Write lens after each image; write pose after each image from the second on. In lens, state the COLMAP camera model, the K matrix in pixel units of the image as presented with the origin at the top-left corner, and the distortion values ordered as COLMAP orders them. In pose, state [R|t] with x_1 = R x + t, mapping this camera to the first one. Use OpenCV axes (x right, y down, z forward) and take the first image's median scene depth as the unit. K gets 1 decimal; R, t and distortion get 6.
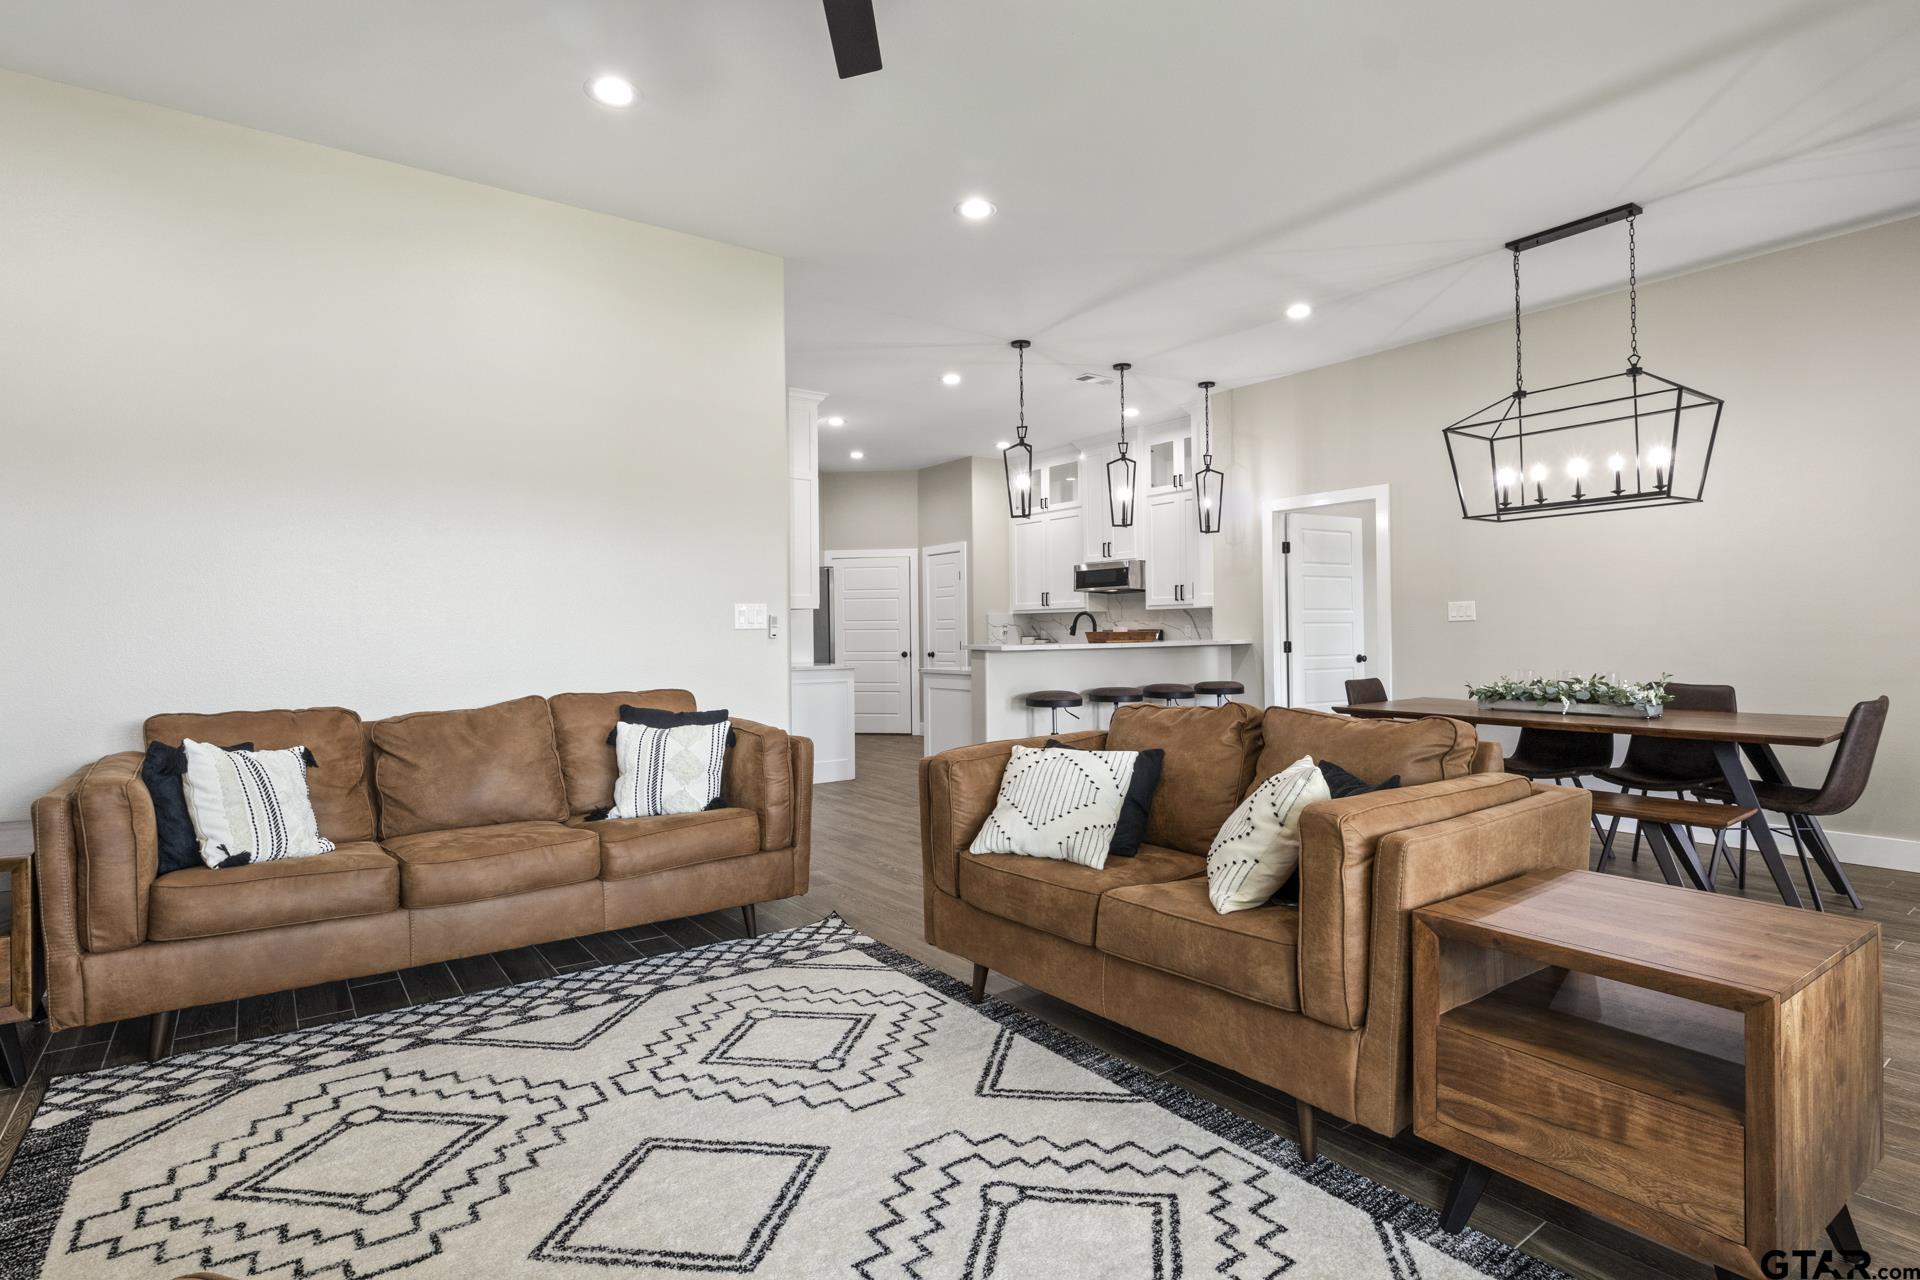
lens RADIAL K [[970.1, 0, 960.0], [0, 970.1, 640.0], [0, 0, 1]] dist [0.000010, -0.000001]
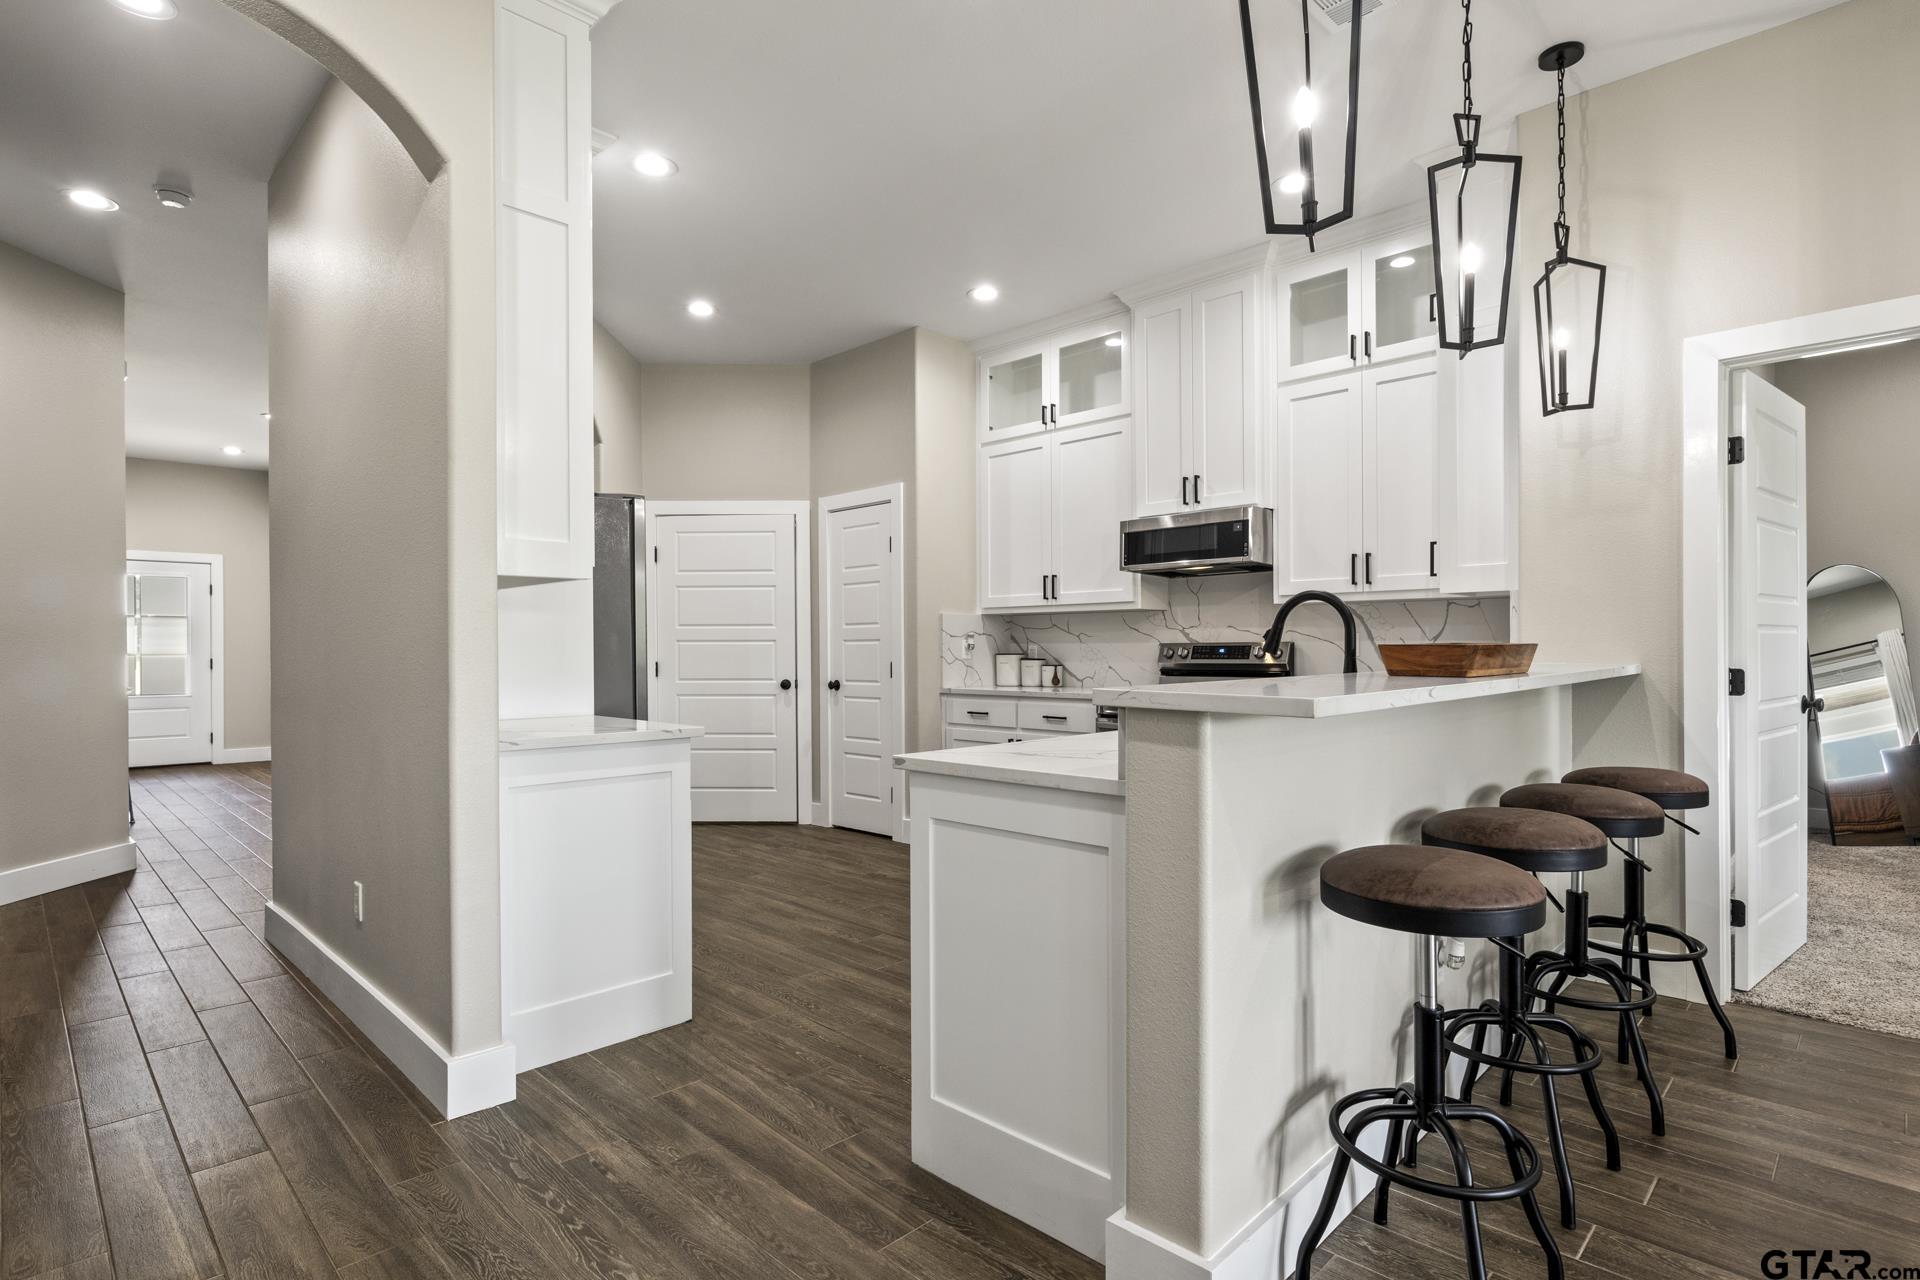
lens RADIAL K [[936.9, 0, 960.0], [0, 936.9, 640.0], [0, 0, 1]] dist [0.025719, -0.000039]
pose [[0.986477, 0.006090, 0.163784, -0.051383], [-0.003386, 0.999853, -0.016784, -0.002707], [-0.163862, 0.016002, 0.986353, 0.486880]]
